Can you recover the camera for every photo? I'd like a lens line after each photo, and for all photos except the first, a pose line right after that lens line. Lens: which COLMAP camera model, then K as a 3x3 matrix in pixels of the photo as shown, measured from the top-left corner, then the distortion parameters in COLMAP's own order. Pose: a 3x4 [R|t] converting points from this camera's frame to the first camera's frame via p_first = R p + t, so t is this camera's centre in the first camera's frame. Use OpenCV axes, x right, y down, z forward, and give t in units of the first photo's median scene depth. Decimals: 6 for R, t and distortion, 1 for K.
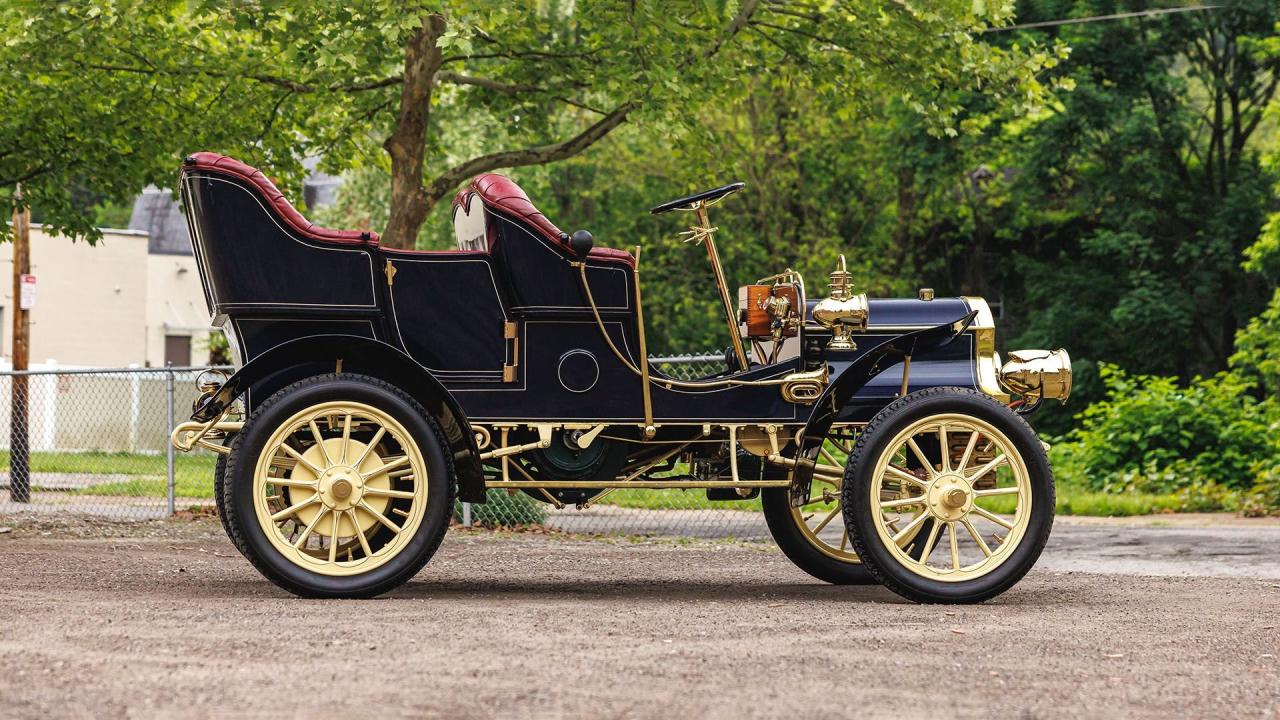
lens RADIAL K [[2703.5, 0, 638.2], [0, 2703.5, 335.0], [0, 0, 1]] dist [0.032805, 0.432638]
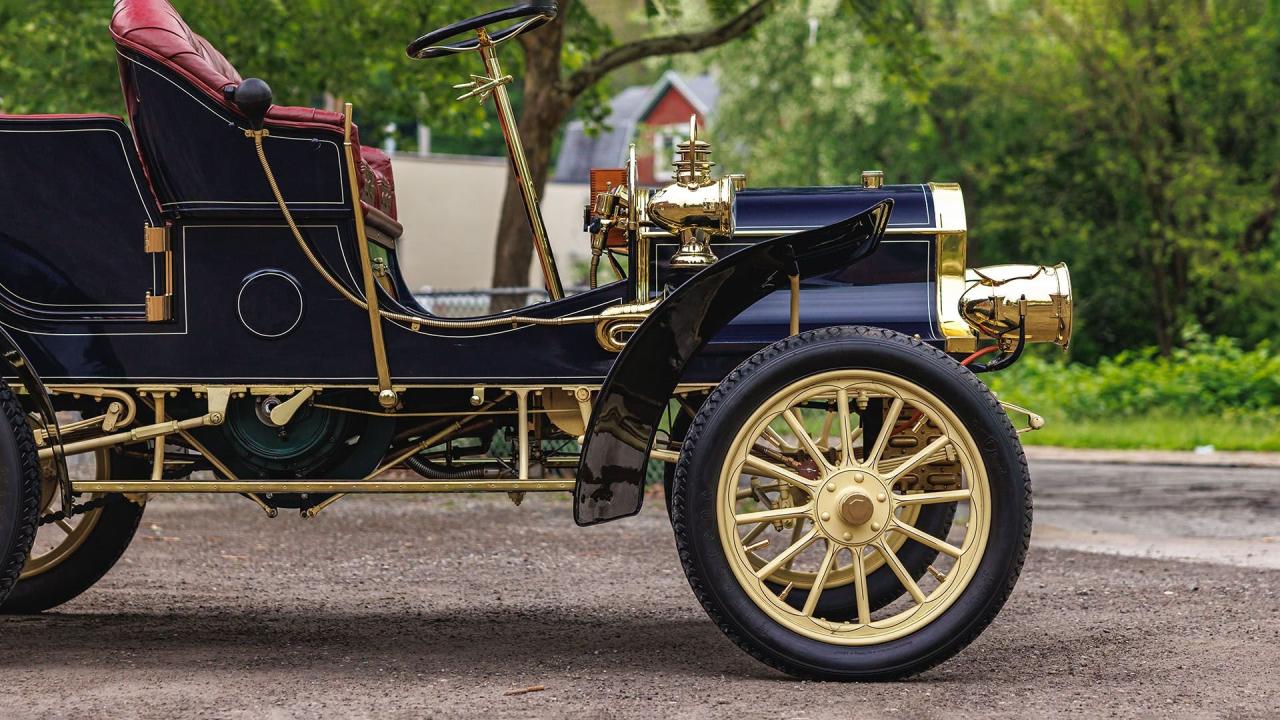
lens RADIAL K [[2703.5, 0, 638.2], [0, 2703.5, 335.0], [0, 0, 1]] dist [0.032805, 0.432638]
pose [[0.989612, -0.003620, -0.143715, 0.153986], [0.007507, 0.999620, 0.026517, 0.004586], [0.143565, -0.027320, 0.989264, 0.385951]]
